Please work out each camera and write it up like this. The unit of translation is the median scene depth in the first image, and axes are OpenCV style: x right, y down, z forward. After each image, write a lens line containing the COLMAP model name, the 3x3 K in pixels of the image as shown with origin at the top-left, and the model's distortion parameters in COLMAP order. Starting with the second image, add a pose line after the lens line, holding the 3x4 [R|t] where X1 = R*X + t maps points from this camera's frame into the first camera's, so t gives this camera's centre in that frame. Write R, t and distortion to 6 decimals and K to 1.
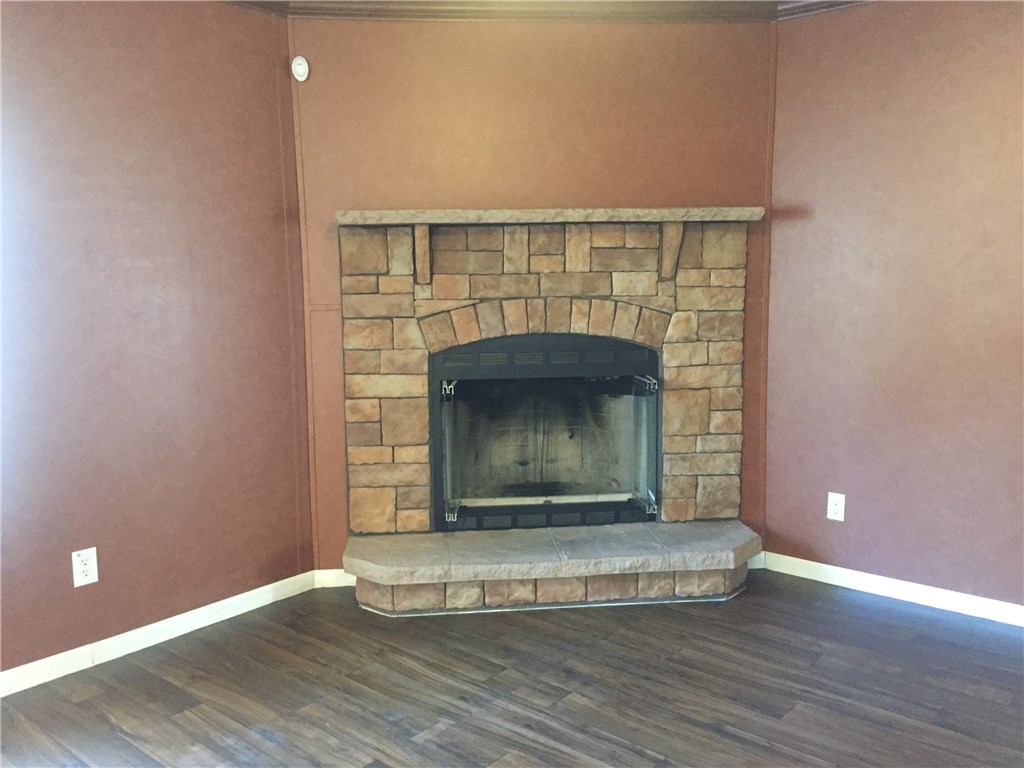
lens RADIAL K [[896.3, 0, 517.8], [0, 896.3, 380.2], [0, 0, 1]] dist [0.089701, -0.082366]
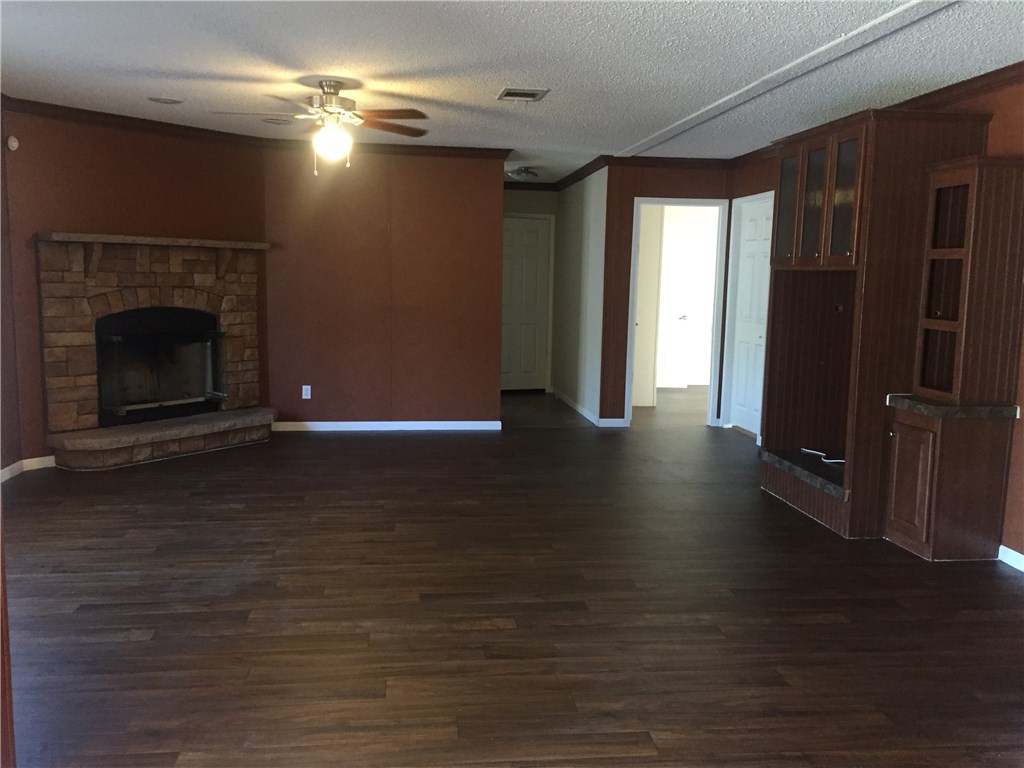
lens RADIAL K [[896.3, 0, 501.7], [0, 896.3, 384.3], [0, 0, 1]] dist [0.089701, -0.082366]
pose [[0.686196, -0.066398, 0.724380, -0.810395], [0.061313, 0.997561, 0.033357, 0.081056], [-0.724829, 0.021525, 0.688593, -0.710512]]
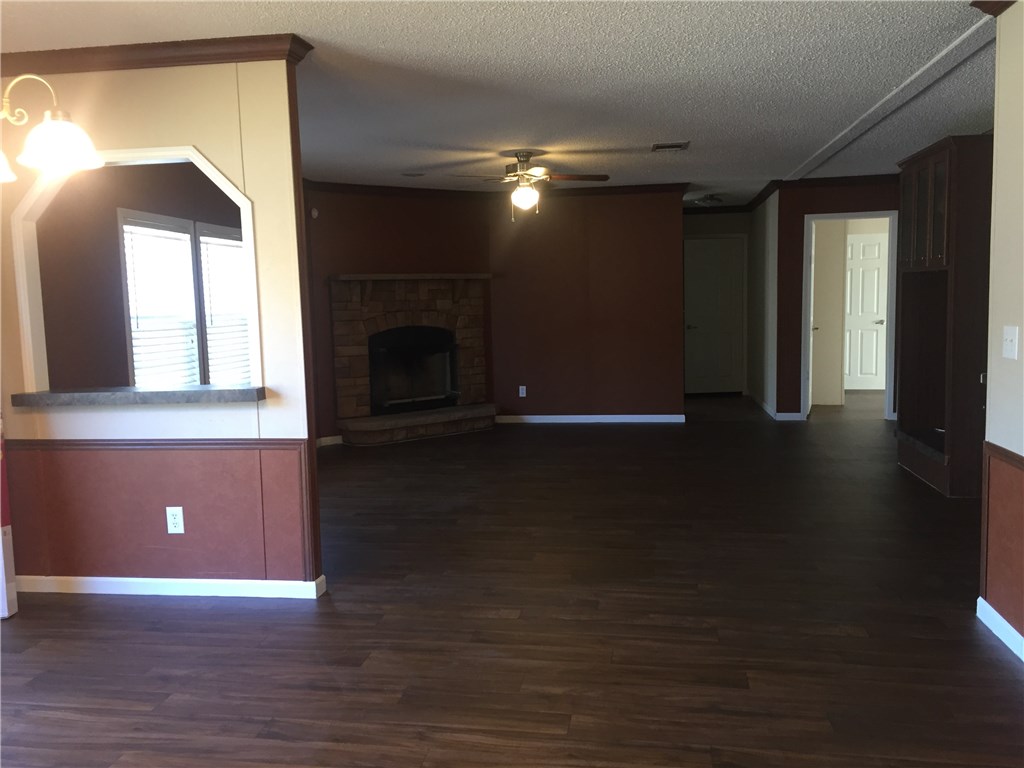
lens RADIAL K [[896.3, 0, 490.9], [0, 896.3, 393.8], [0, 0, 1]] dist [0.089701, -0.082366]
pose [[0.865895, -0.063789, 0.496142, -0.964923], [0.075222, 0.997162, -0.003075, 0.146429], [-0.494538, 0.039984, 0.868236, -1.126204]]
